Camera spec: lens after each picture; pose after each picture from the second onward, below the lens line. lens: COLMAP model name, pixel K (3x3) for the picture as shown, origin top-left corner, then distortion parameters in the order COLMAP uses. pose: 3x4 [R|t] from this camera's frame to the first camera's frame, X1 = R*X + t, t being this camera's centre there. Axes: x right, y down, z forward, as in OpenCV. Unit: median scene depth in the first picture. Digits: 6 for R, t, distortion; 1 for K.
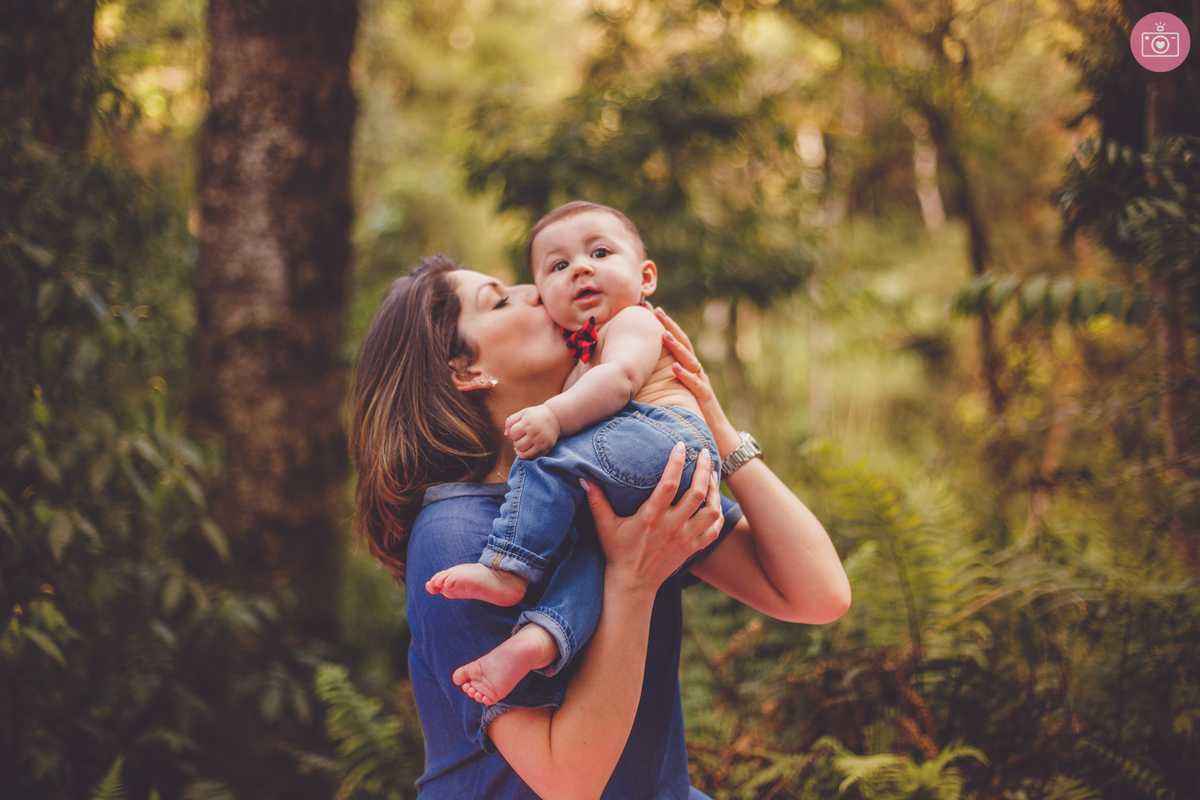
lens RADIAL K [[1734.3, 0, 600.0], [0, 1734.3, 400.0], [0, 0, 1]] dist [-0.156245, 0.110019]
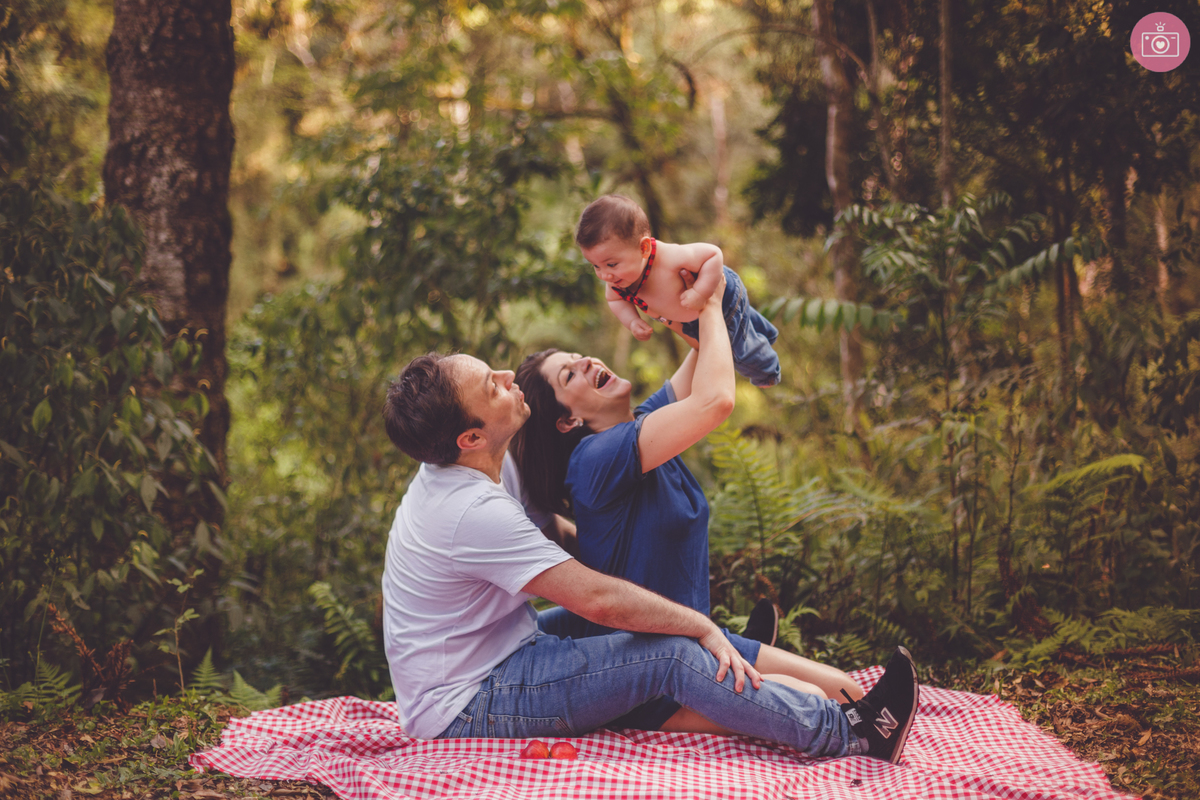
lens RADIAL K [[1716.7, 0, 600.0], [0, 1716.7, 400.0], [0, 0, 1]] dist [-0.194192, 0.042935]
pose [[0.976995, -0.018035, 0.212497, -0.154771], [0.011072, 0.999363, 0.033914, -0.024047], [-0.212974, -0.030781, 0.976573, -0.255894]]
